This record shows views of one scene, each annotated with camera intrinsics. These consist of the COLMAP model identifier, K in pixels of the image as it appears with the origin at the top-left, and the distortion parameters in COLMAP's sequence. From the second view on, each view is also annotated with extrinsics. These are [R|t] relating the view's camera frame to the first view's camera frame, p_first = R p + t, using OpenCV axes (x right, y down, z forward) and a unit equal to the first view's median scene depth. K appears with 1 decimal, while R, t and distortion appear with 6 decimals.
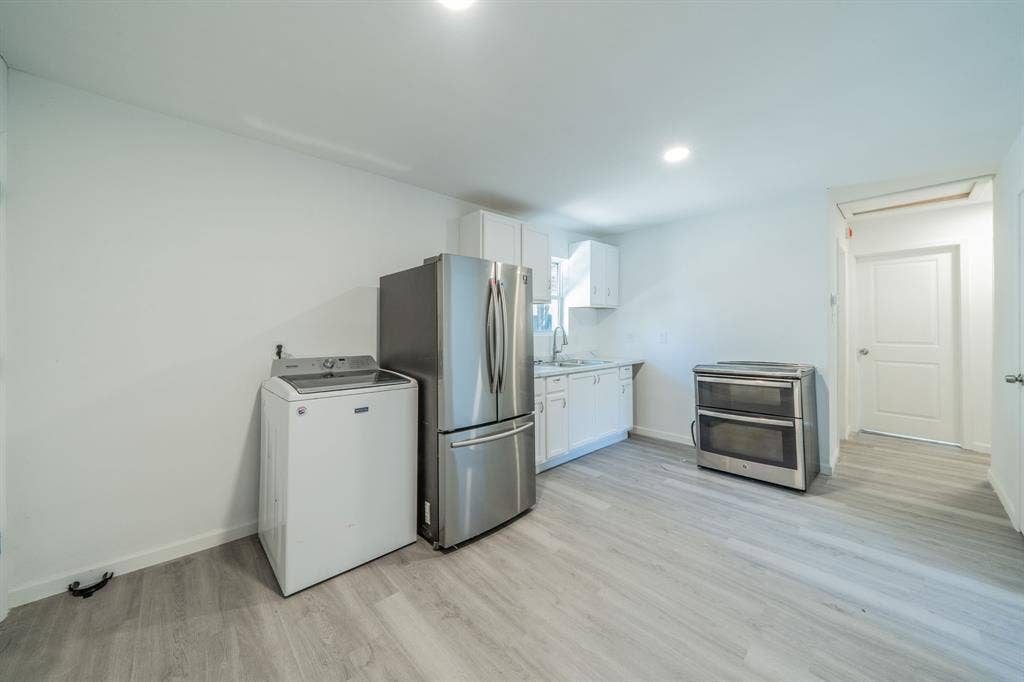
lens RADIAL K [[352.7, 0, 512.8], [0, 352.7, 330.3], [0, 0, 1]] dist [-0.000007, 0.000031]
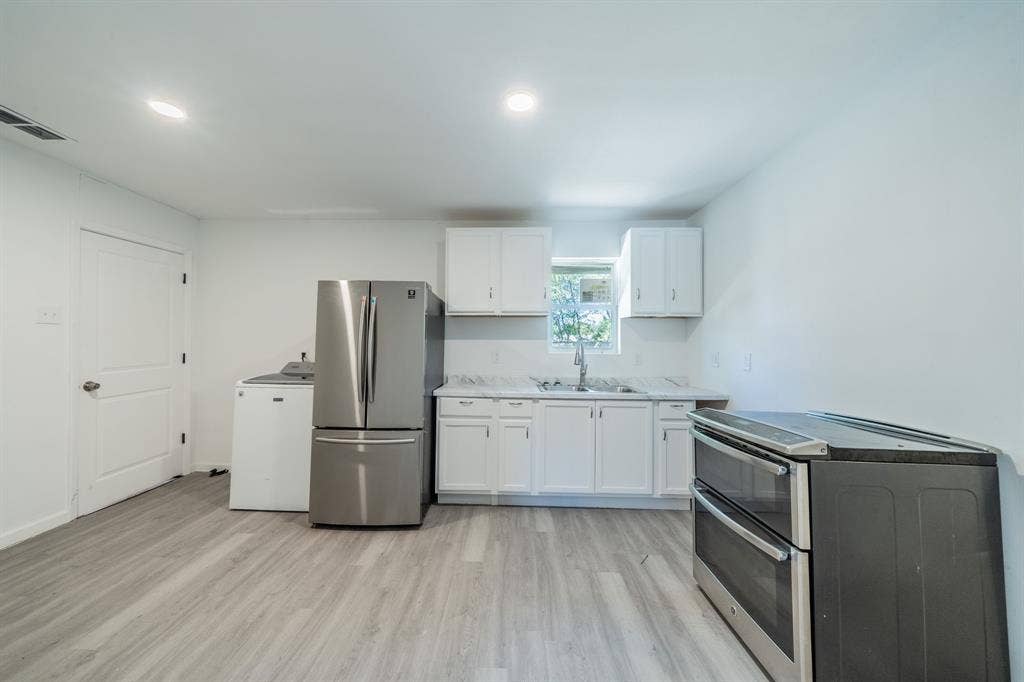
lens RADIAL K [[362.9, 0, 512.0], [0, 362.9, 341.0], [0, 0, 1]] dist [0.000199, 0.000044]
pose [[0.725909, 0.002212, -0.687787, 0.942735], [-0.015287, 0.999800, -0.012918, -0.001598], [0.687621, 0.019892, 0.725797, 0.449320]]
